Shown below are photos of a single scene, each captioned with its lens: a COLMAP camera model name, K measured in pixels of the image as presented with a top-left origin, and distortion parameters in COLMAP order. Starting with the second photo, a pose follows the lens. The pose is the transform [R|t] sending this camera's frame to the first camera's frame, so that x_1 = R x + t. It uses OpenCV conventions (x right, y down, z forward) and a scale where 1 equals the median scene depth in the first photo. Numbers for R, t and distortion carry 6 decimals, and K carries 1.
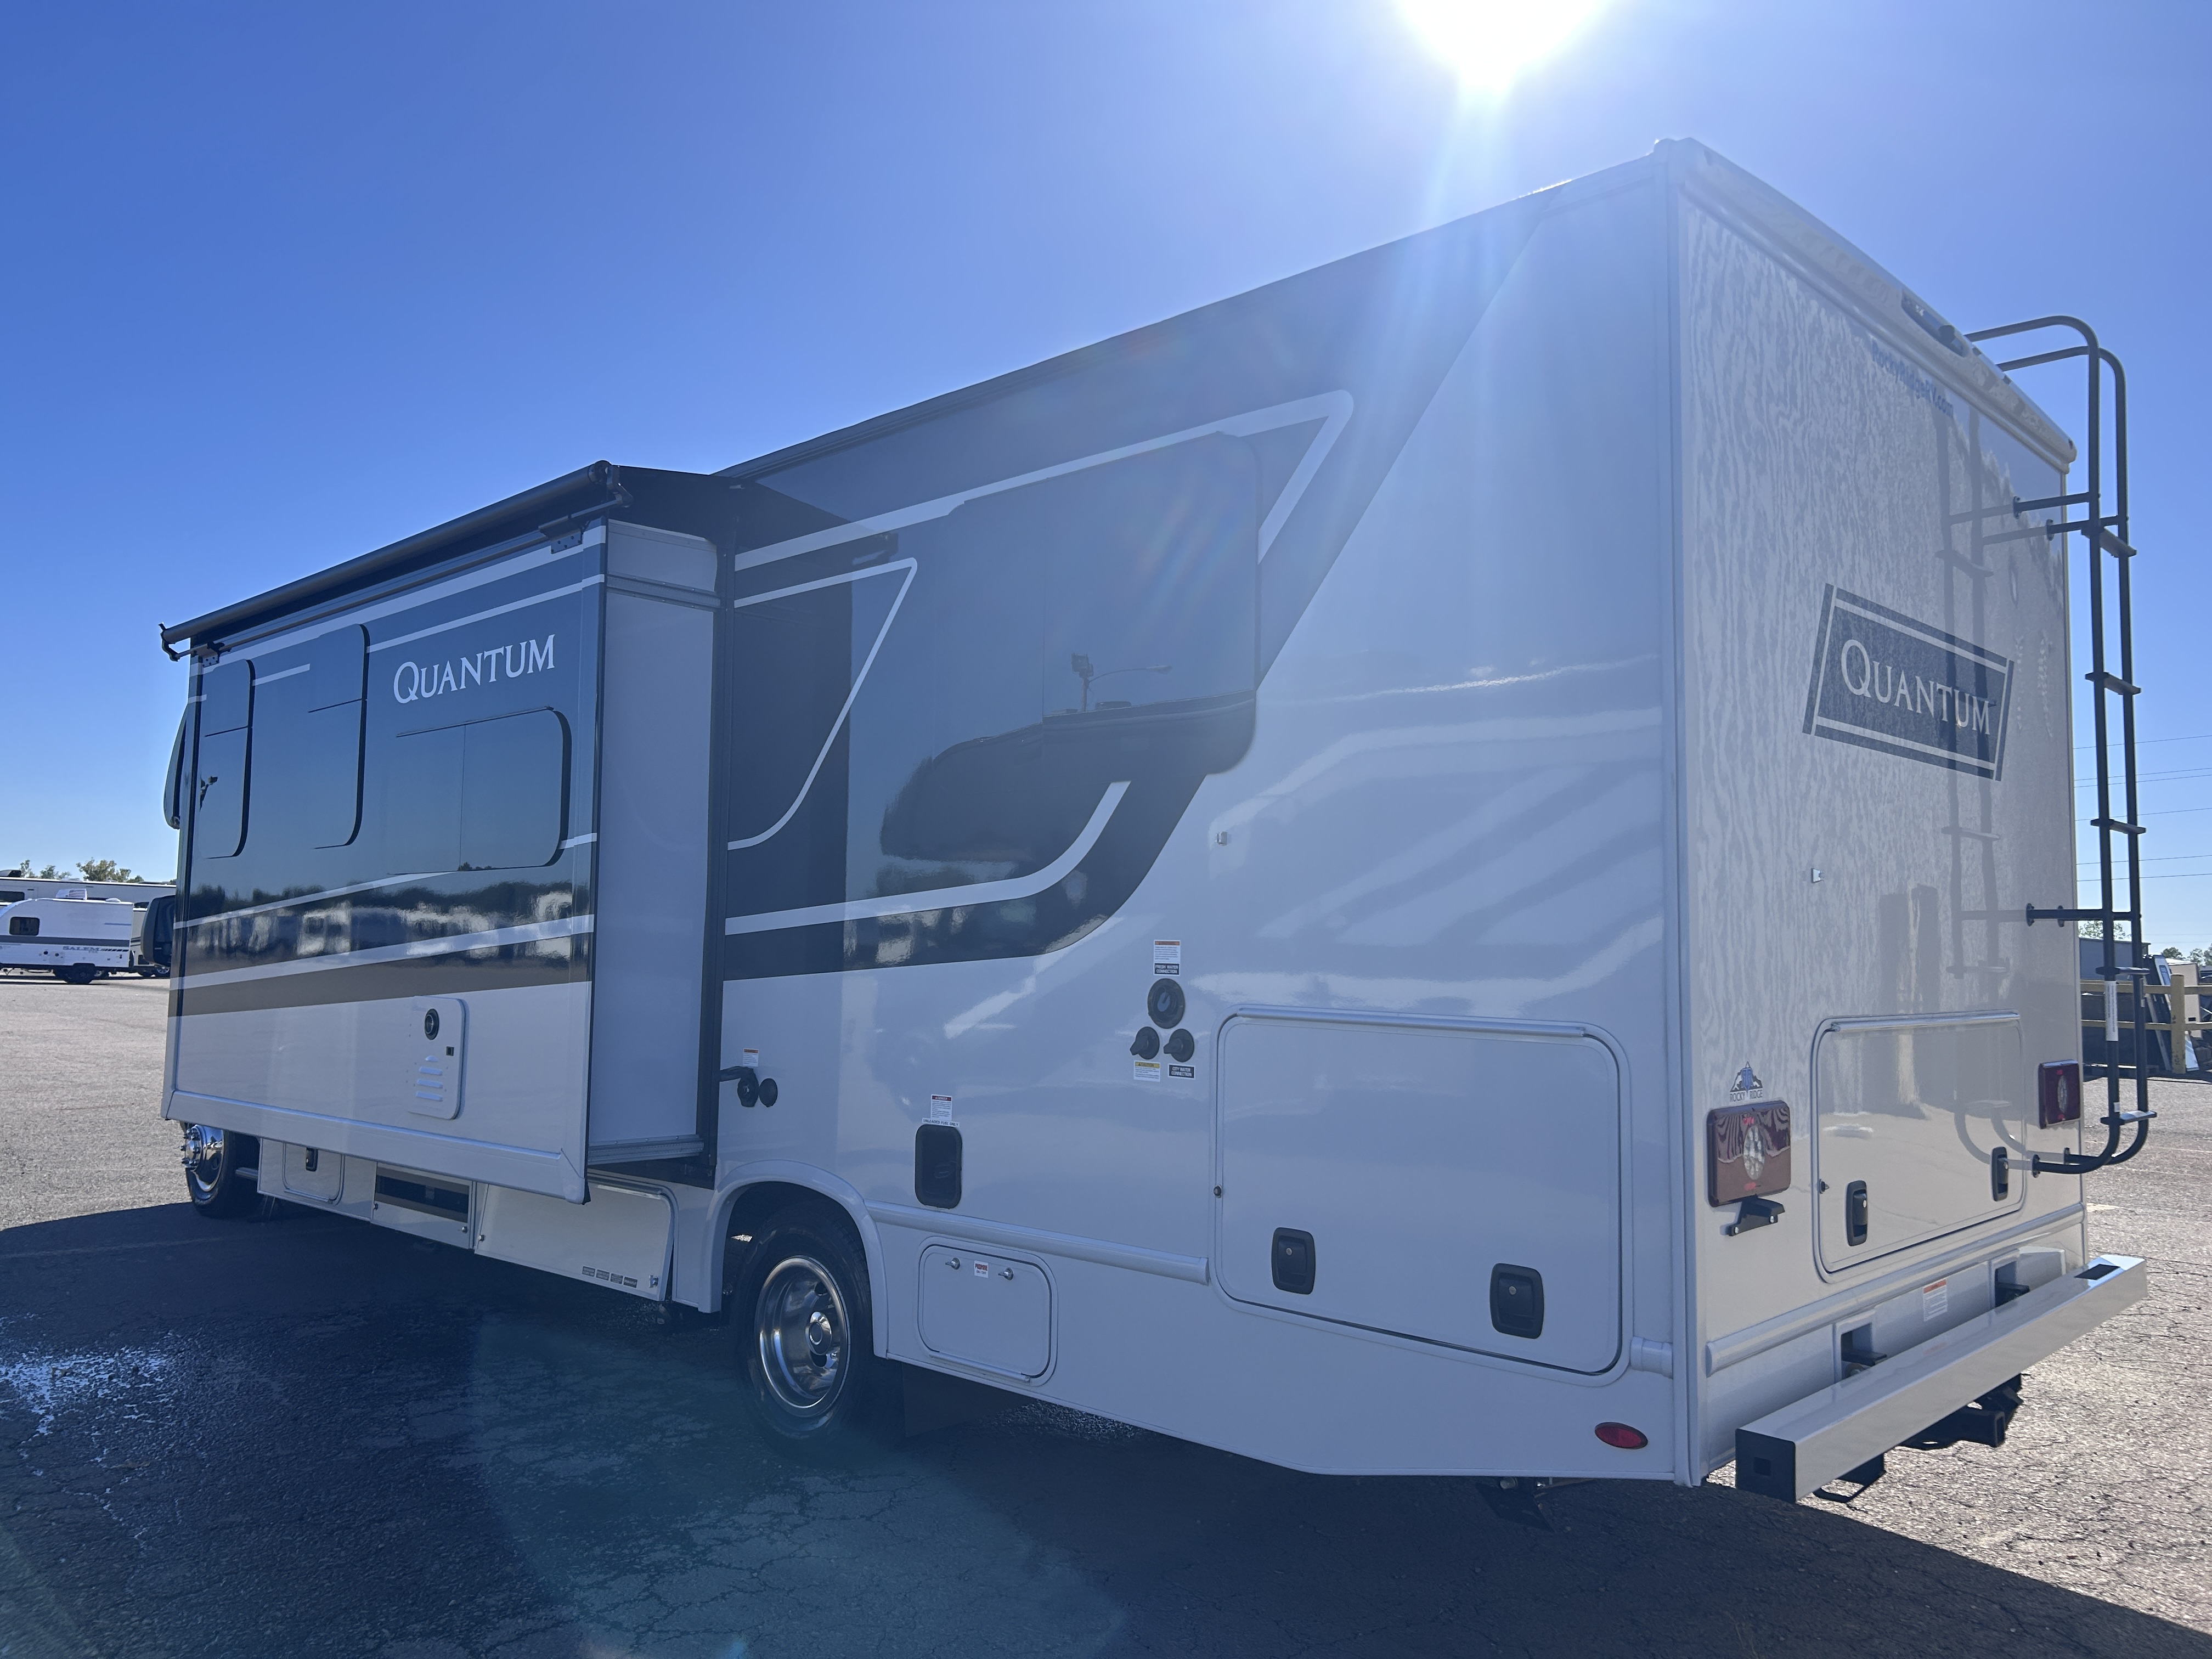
lens RADIAL K [[1700.8, 0, 1106.0], [0, 1700.8, 829.5], [0, 0, 1]] dist [0.000582, -0.004260]
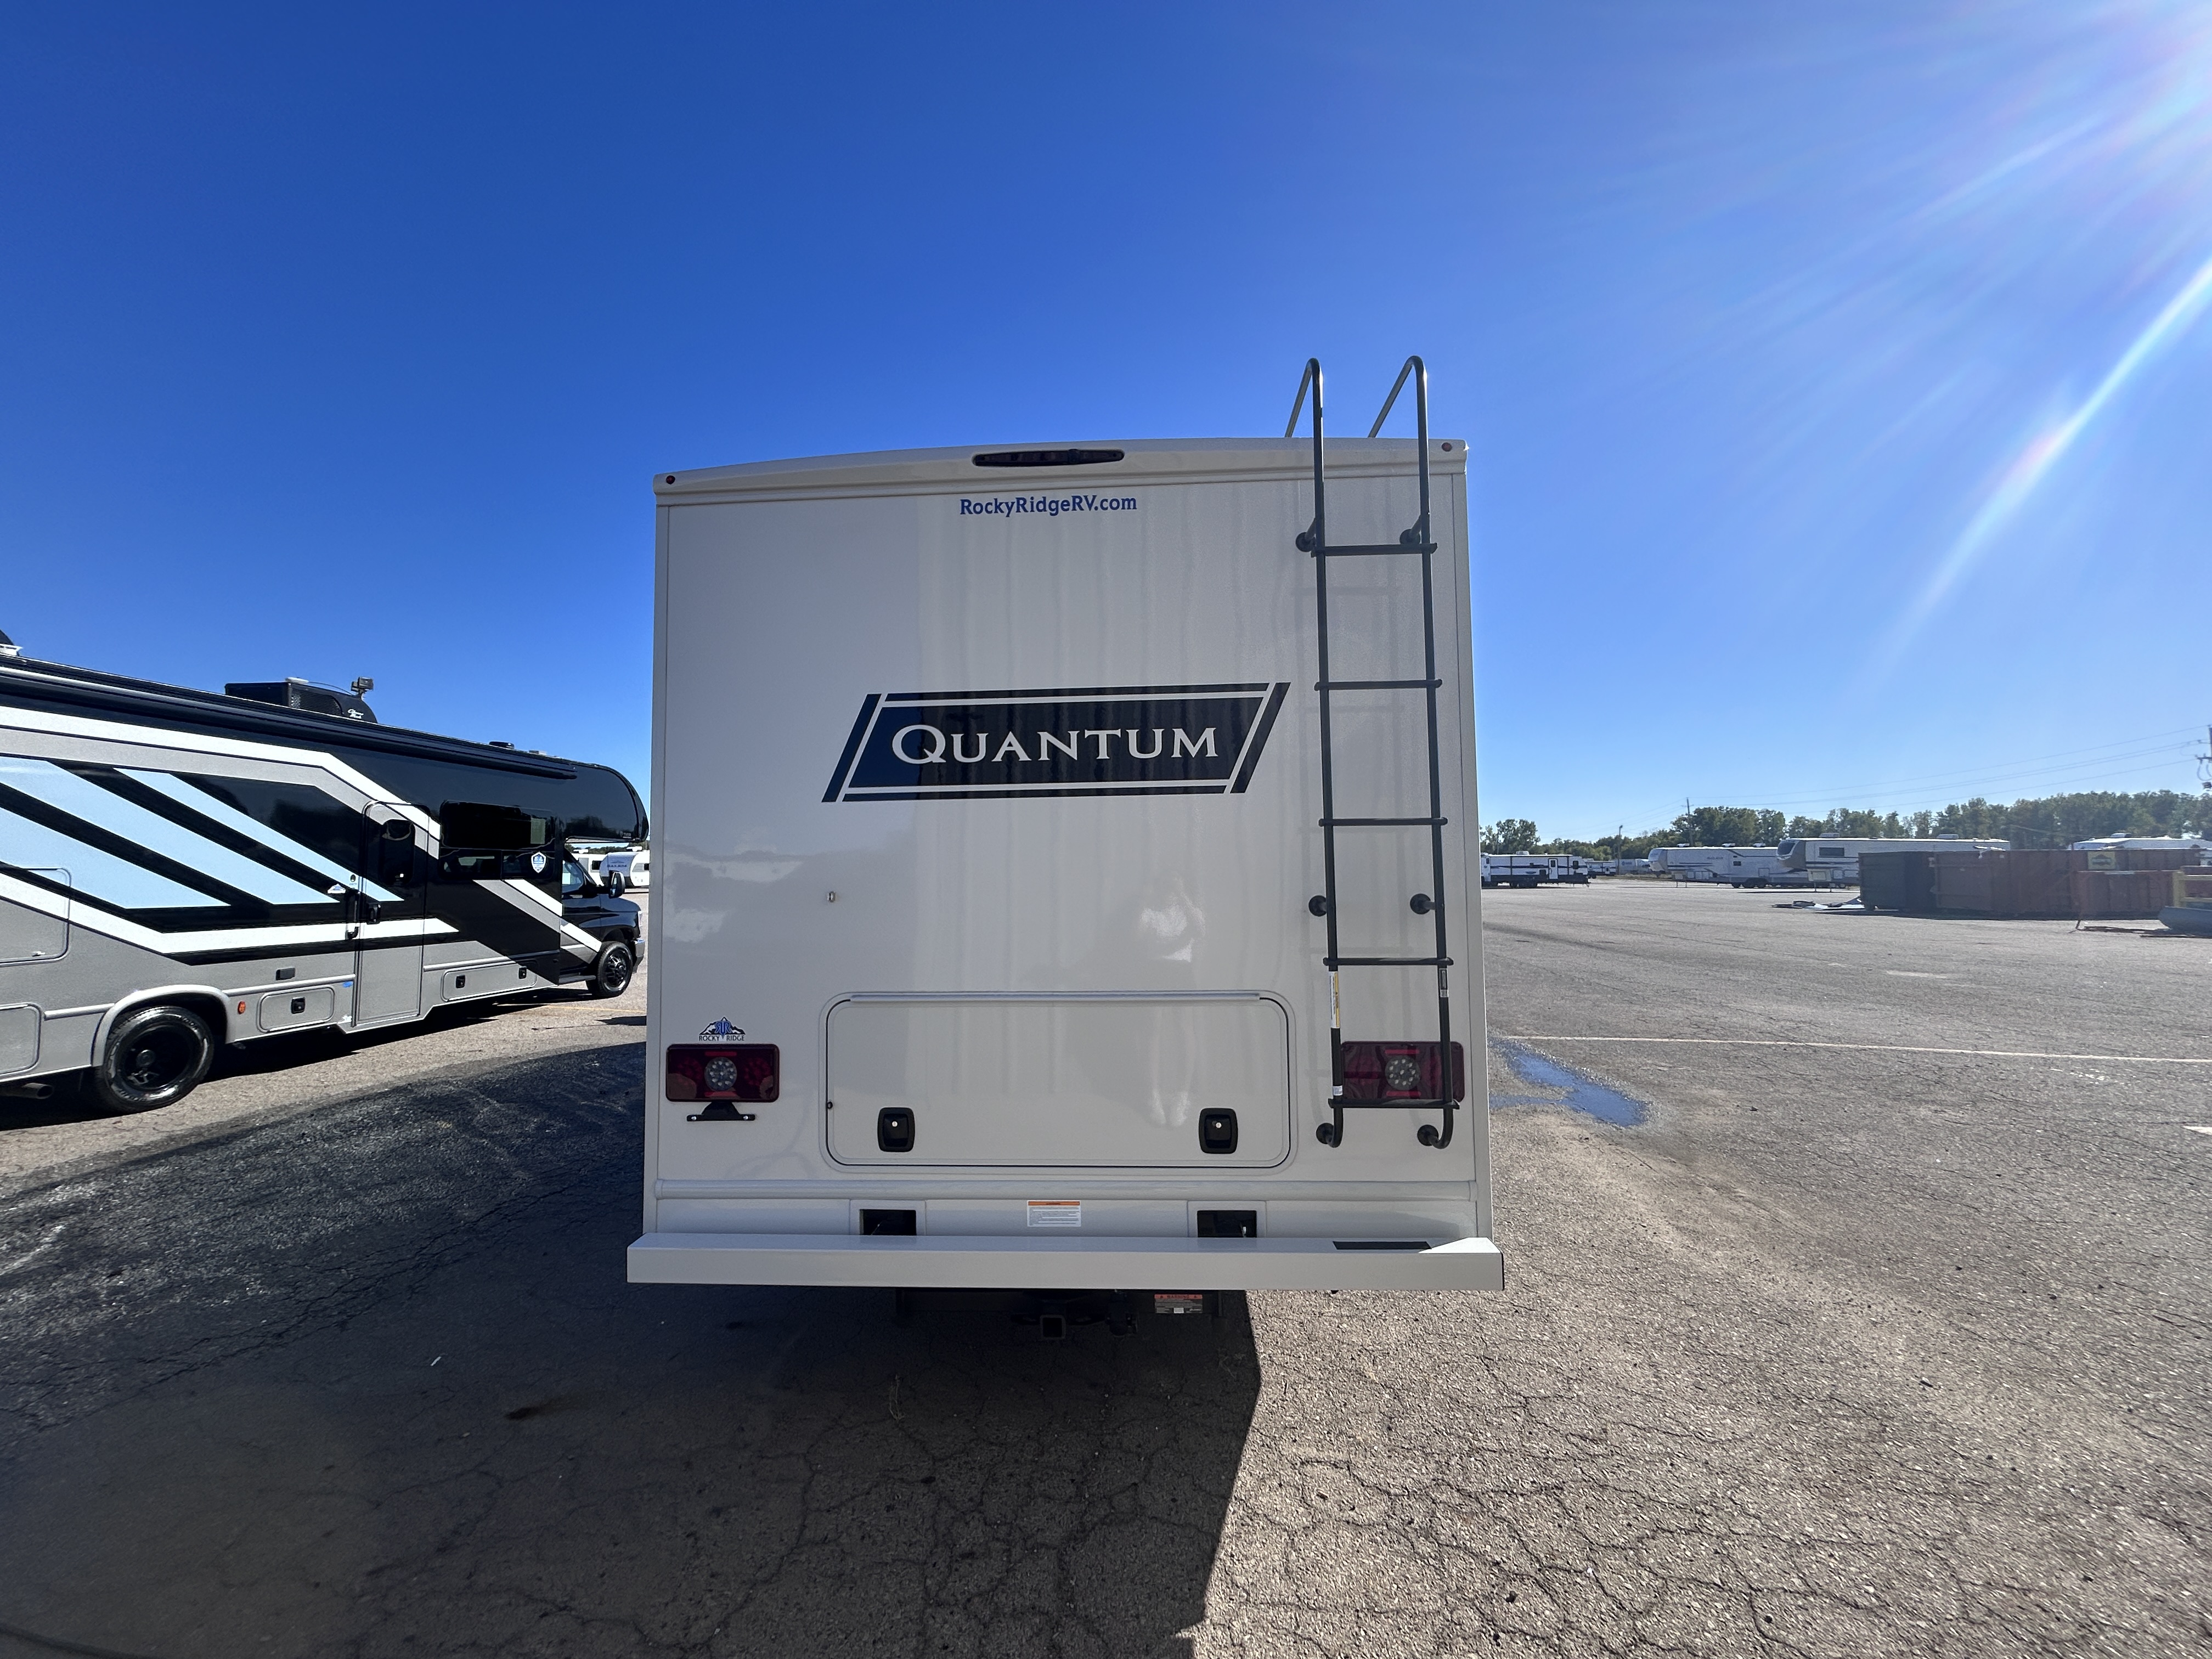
lens RADIAL K [[890.4, 0, 1101.1], [0, 890.4, 828.3], [0, 0, 1]] dist [-0.000648, 0.000241]
pose [[0.649136, -0.058619, -0.758410, 1.043453], [0.073612, 0.997188, -0.014068, -0.003980], [0.757102, -0.046696, 0.651625, 0.599679]]
